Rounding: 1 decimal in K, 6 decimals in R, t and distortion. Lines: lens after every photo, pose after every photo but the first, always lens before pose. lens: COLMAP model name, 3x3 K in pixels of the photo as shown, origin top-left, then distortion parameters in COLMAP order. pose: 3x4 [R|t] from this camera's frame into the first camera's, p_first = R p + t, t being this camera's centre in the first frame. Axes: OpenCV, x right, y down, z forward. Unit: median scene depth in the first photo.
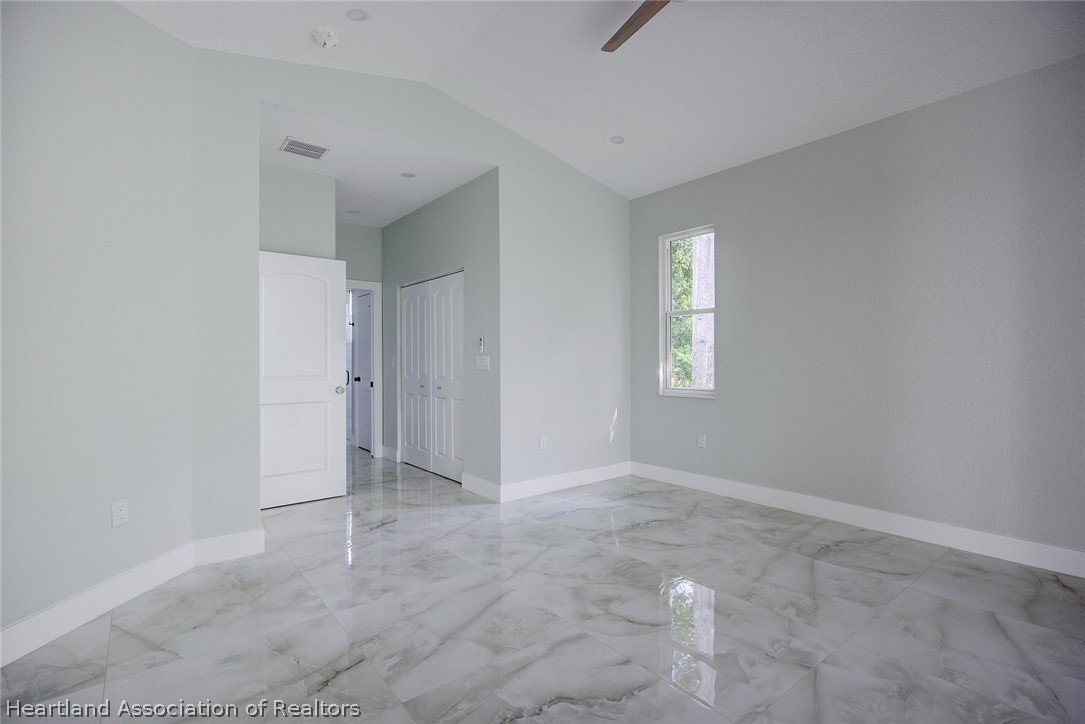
lens RADIAL K [[499.8, 0, 542.5], [0, 499.8, 362.0], [0, 0, 1]] dist [-0.001648, 0.000648]
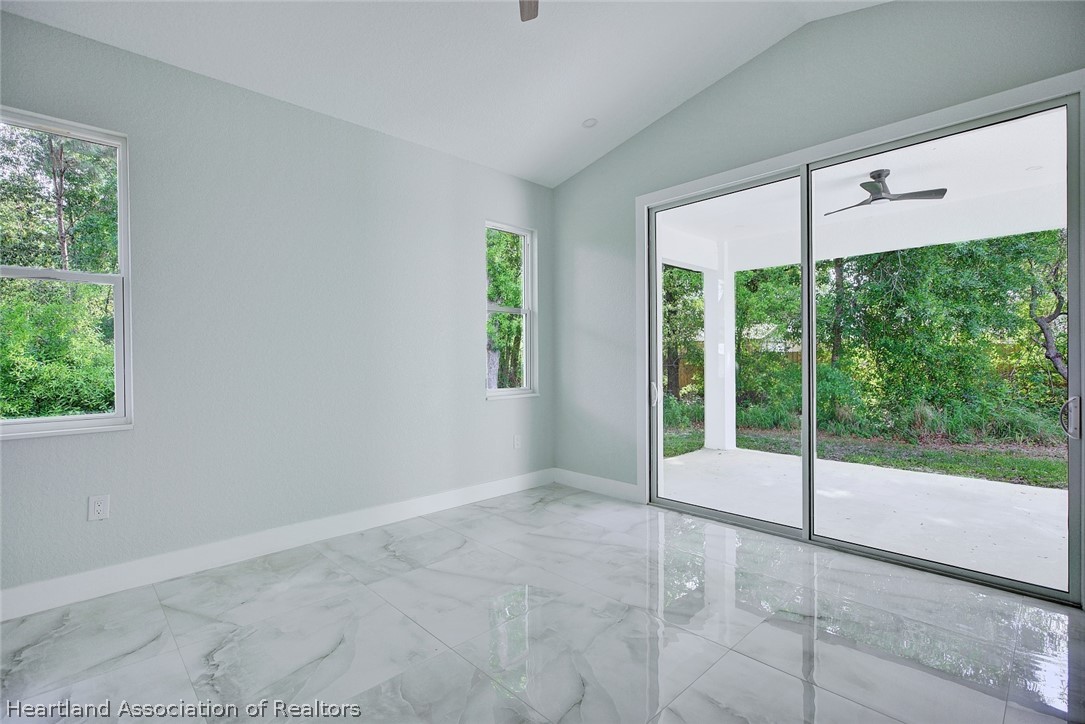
lens RADIAL K [[499.8, 0, 542.5], [0, 499.8, 362.0], [0, 0, 1]] dist [-0.001648, 0.000648]
pose [[-0.093279, -0.000233, 0.995640, -0.404903], [0.009317, 0.999956, 0.001107, -0.000977], [-0.995596, 0.009380, -0.093273, 0.788584]]
